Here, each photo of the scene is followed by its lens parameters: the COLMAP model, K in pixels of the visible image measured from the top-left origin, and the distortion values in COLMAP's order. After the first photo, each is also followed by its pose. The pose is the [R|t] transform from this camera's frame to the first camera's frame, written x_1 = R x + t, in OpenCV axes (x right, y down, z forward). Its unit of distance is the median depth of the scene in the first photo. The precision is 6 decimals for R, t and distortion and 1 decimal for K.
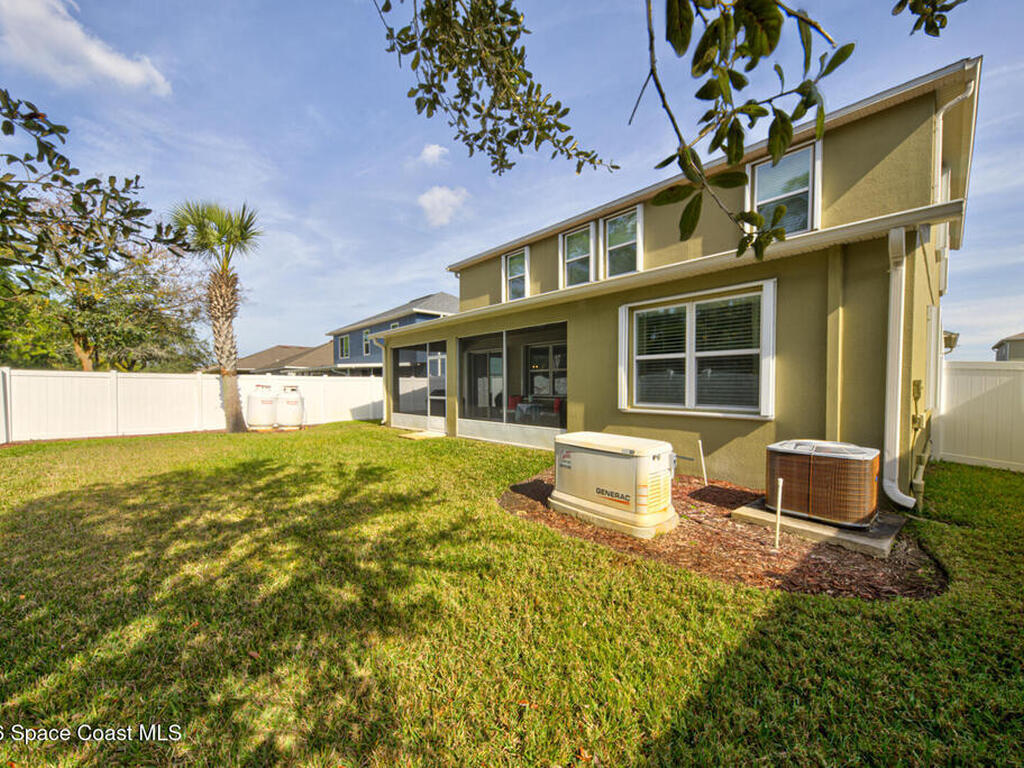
lens RADIAL K [[396.4, 0, 511.1], [0, 396.4, 388.2], [0, 0, 1]] dist [0.014580, -0.002360]
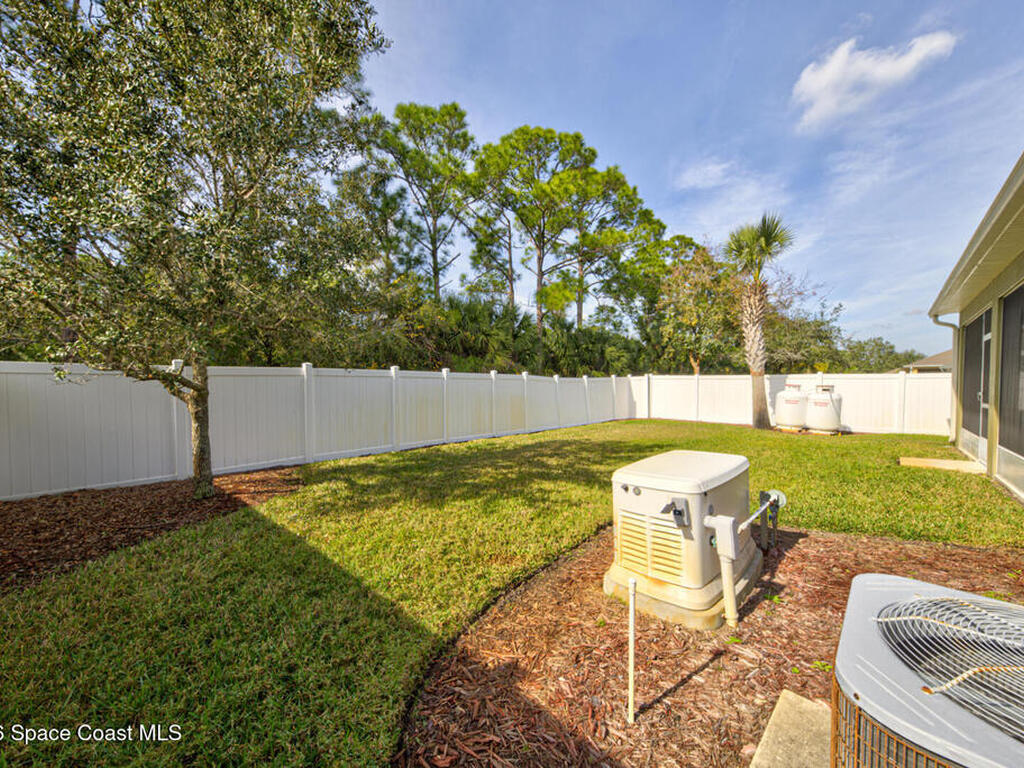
lens RADIAL K [[396.4, 0, 510.6], [0, 396.4, 383.4], [0, 0, 1]] dist [0.014580, -0.002360]
pose [[0.081962, -0.003242, -0.996630, 0.329266], [-0.012654, 0.999911, -0.004293, 0.001942], [0.996555, 0.012963, 0.081913, 0.243406]]
